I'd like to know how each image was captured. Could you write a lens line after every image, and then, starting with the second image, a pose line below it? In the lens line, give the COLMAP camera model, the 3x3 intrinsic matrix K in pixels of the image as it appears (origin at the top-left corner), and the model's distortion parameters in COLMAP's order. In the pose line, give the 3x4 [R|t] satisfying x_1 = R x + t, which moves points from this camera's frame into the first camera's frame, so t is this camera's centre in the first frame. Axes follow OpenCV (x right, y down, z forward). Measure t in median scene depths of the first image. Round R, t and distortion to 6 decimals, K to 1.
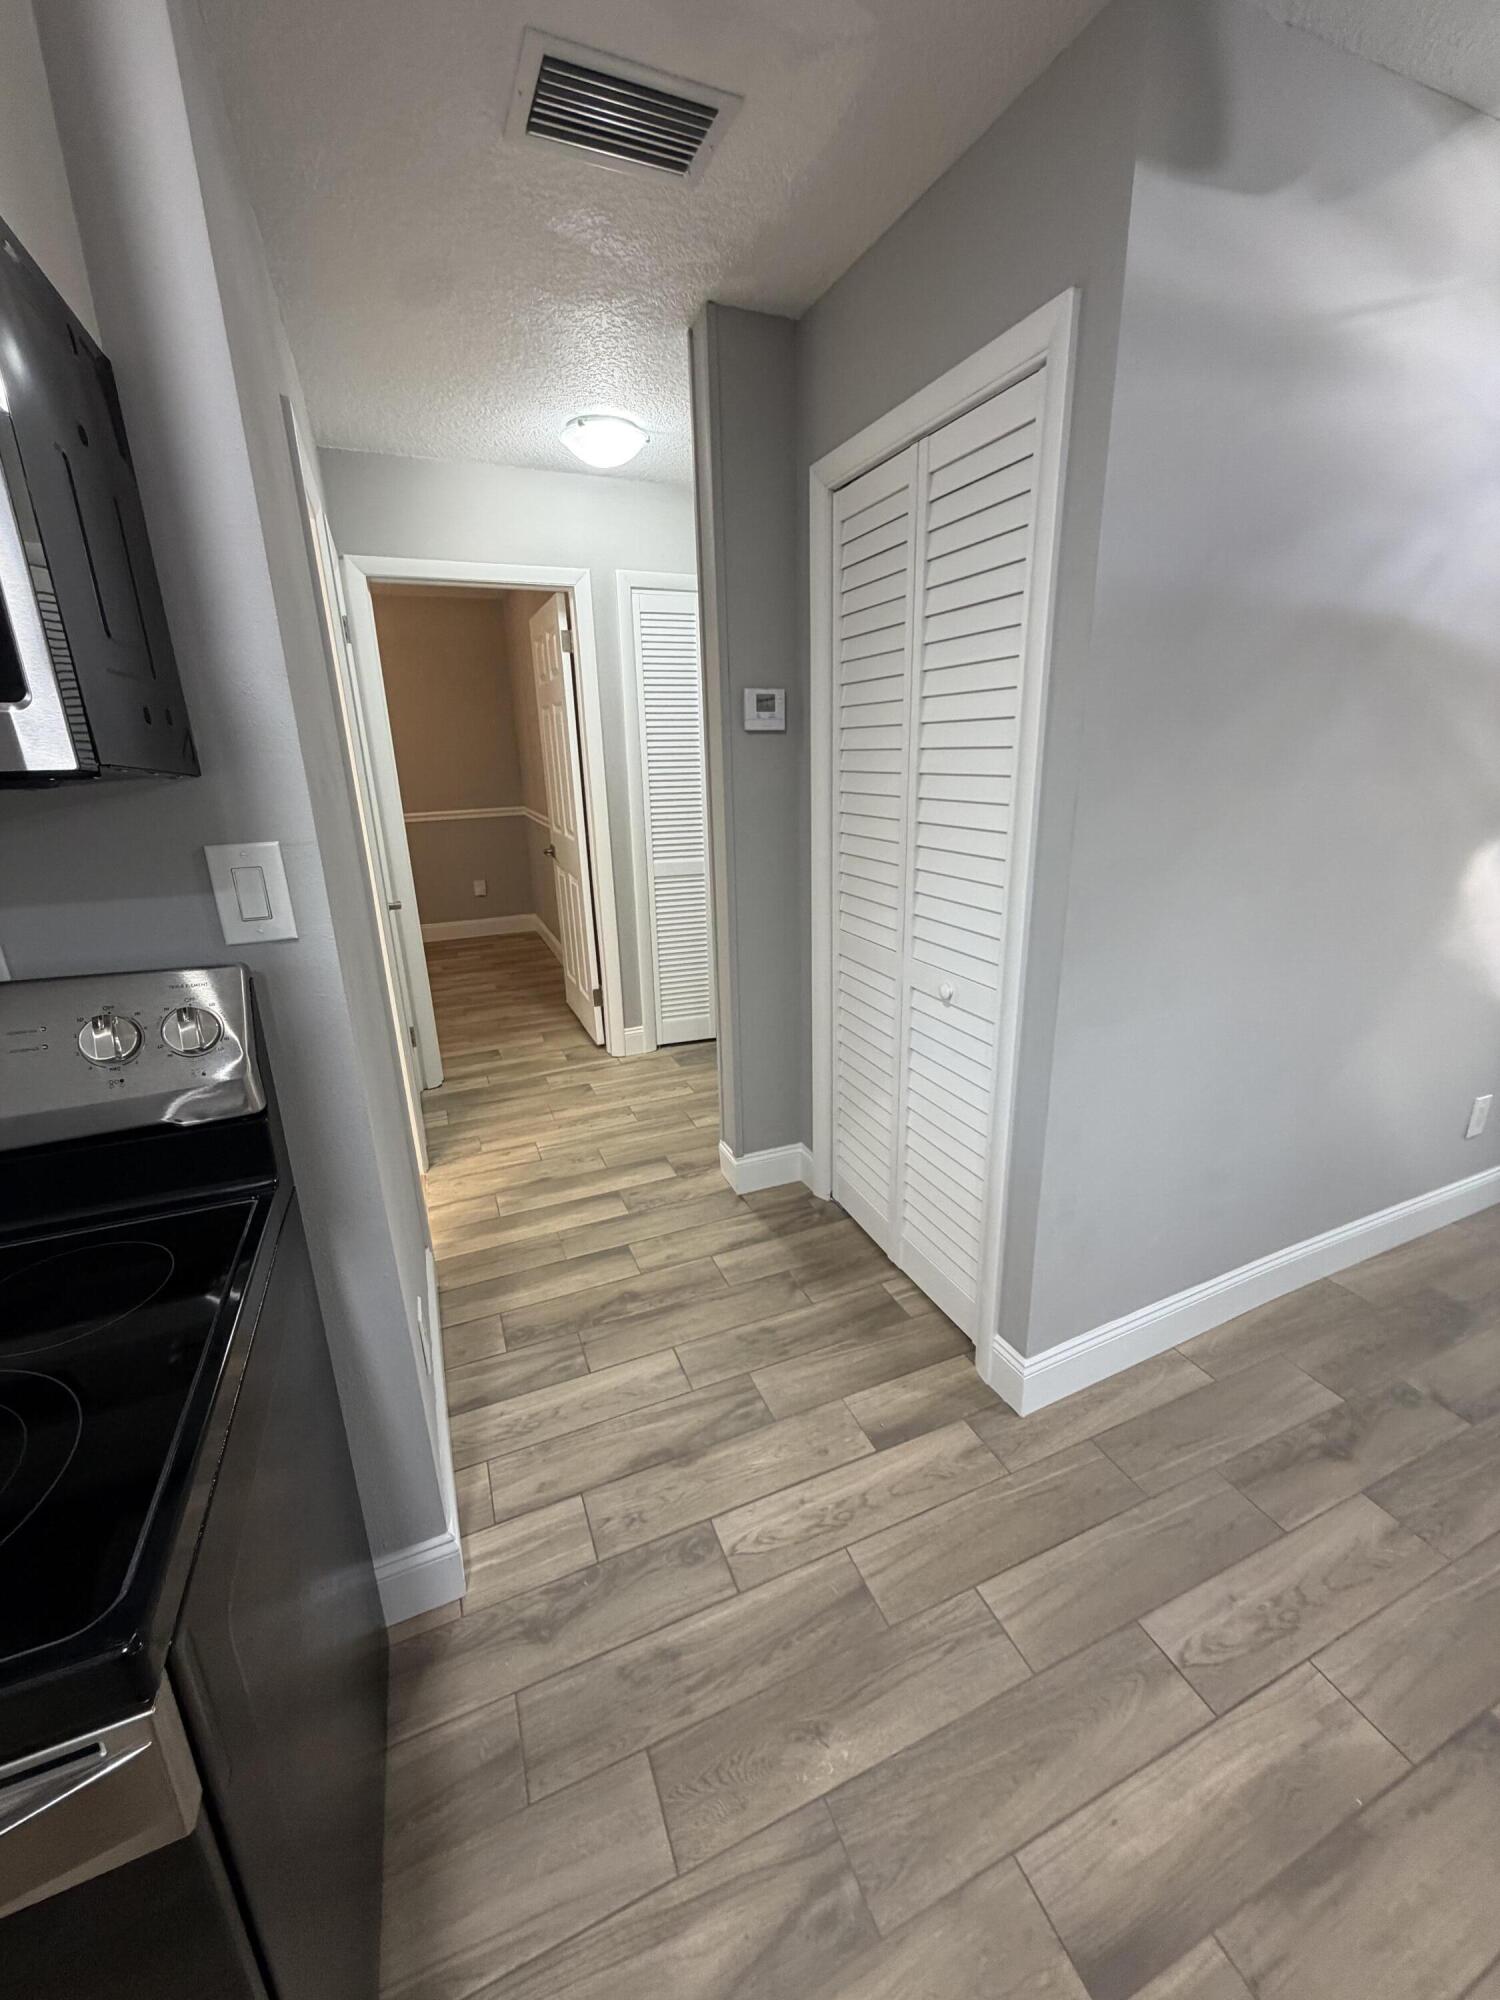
lens RADIAL K [[795.1, 0, 751.5], [0, 795.1, 995.8], [0, 0, 1]] dist [-0.001506, 0.000383]
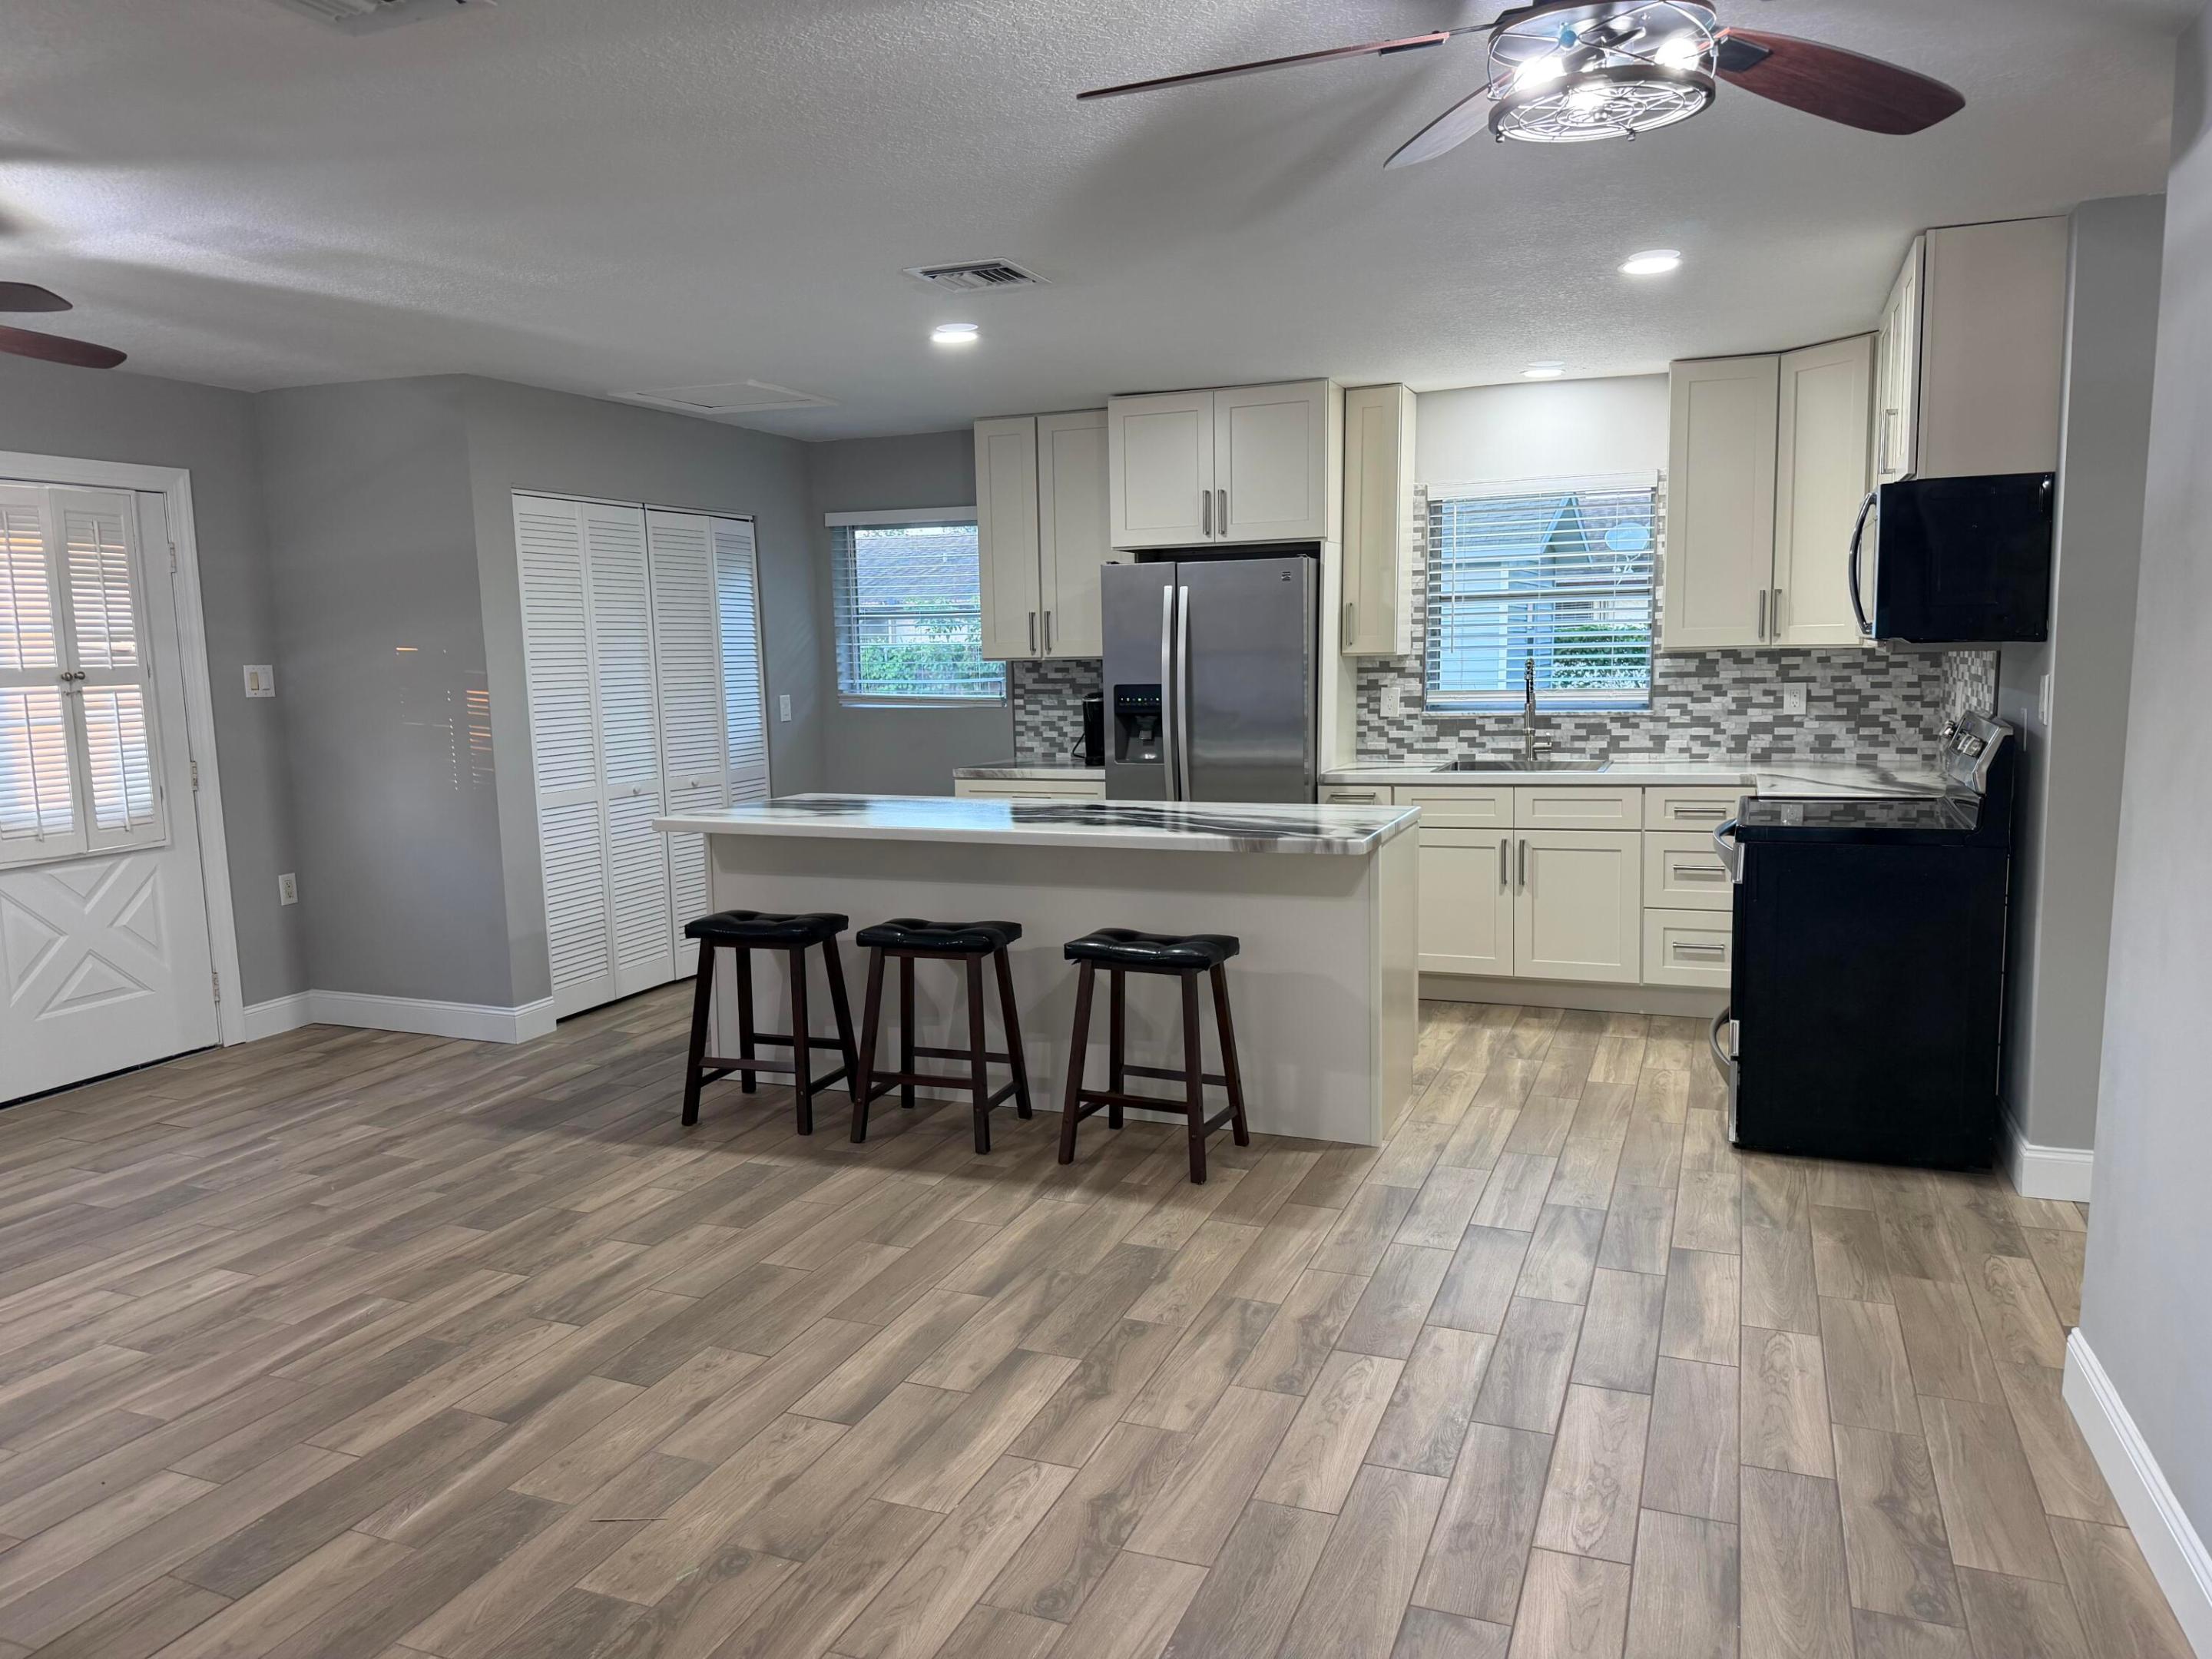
lens RADIAL K [[1548.5, 0, 1110.1], [0, 1548.5, 836.8], [0, 0, 1]] dist [0.061098, -0.083612]
pose [[-0.703940, 0.125115, -0.699153, 1.199233], [-0.180827, 0.920356, 0.346765, -0.235565], [0.686855, 0.370528, -0.625251, 0.619888]]
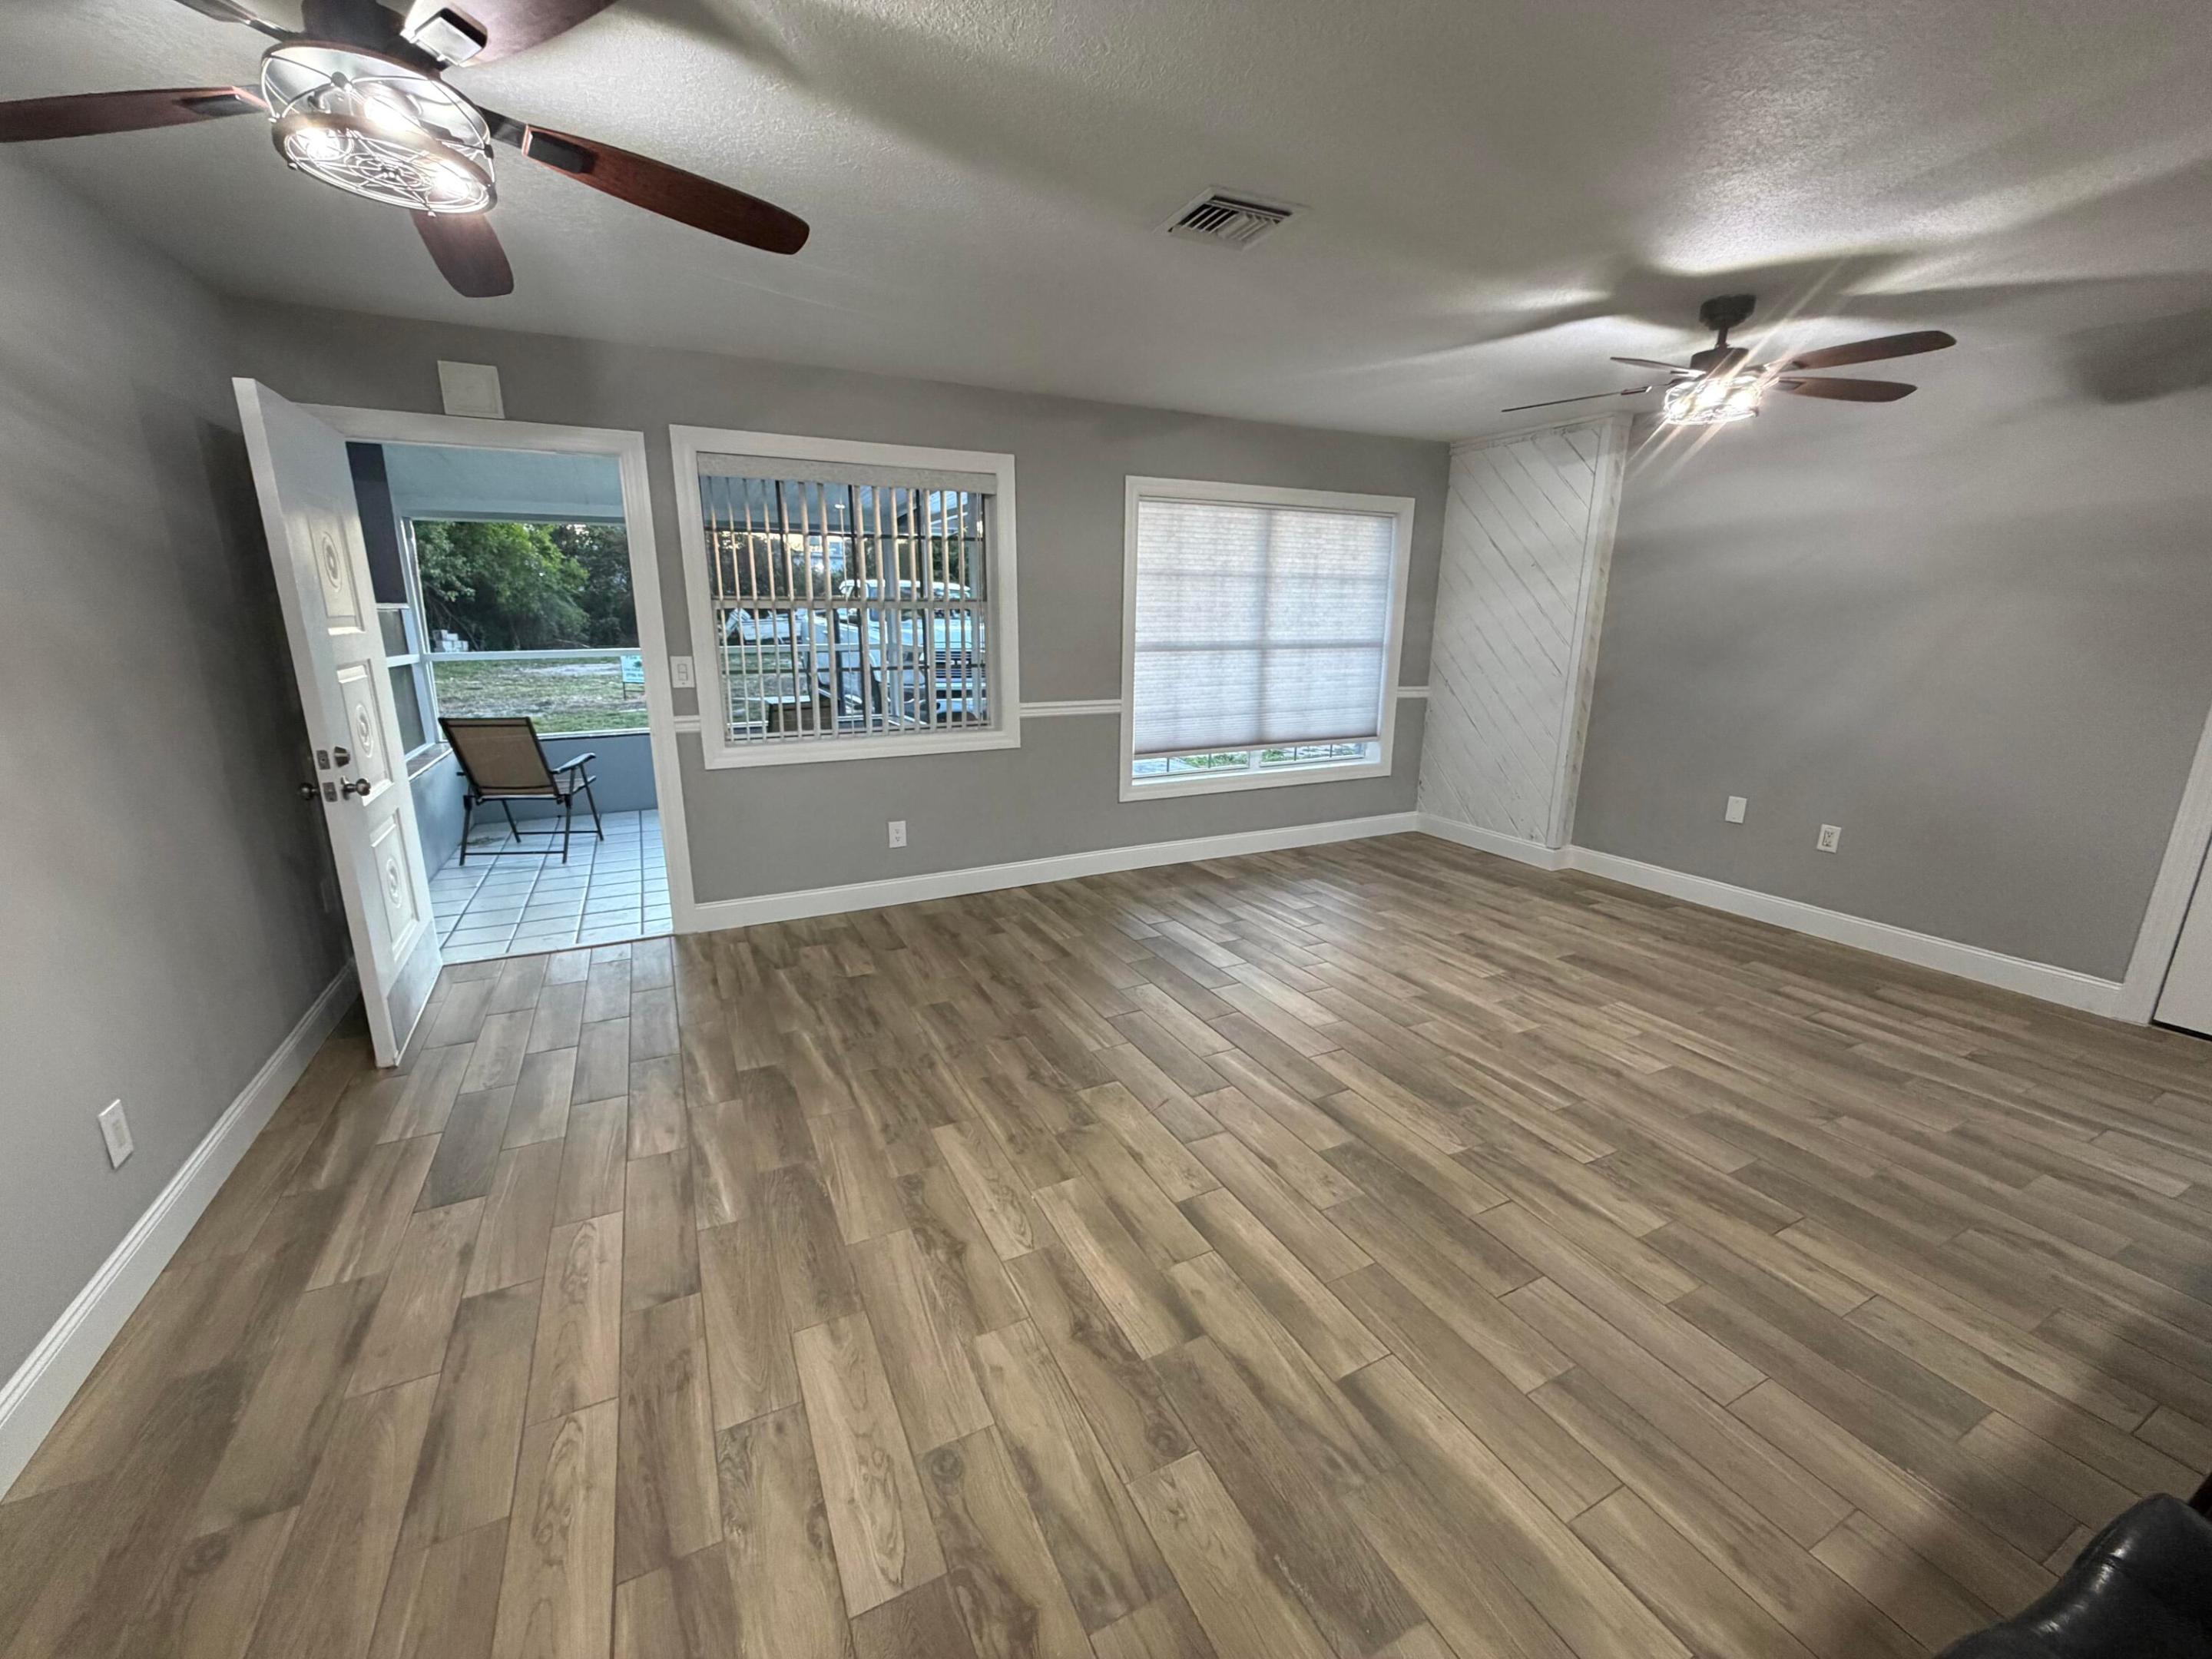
lens RADIAL K [[879.4, 0, 1093.4], [0, 879.4, 829.6], [0, 0, 1]] dist [-0.001506, 0.000383]
pose [[-0.059924, -0.222882, 0.973002, 0.092196], [0.296819, 0.926684, 0.230553, -0.020304], [-0.953052, 0.302621, 0.010625, 0.028866]]
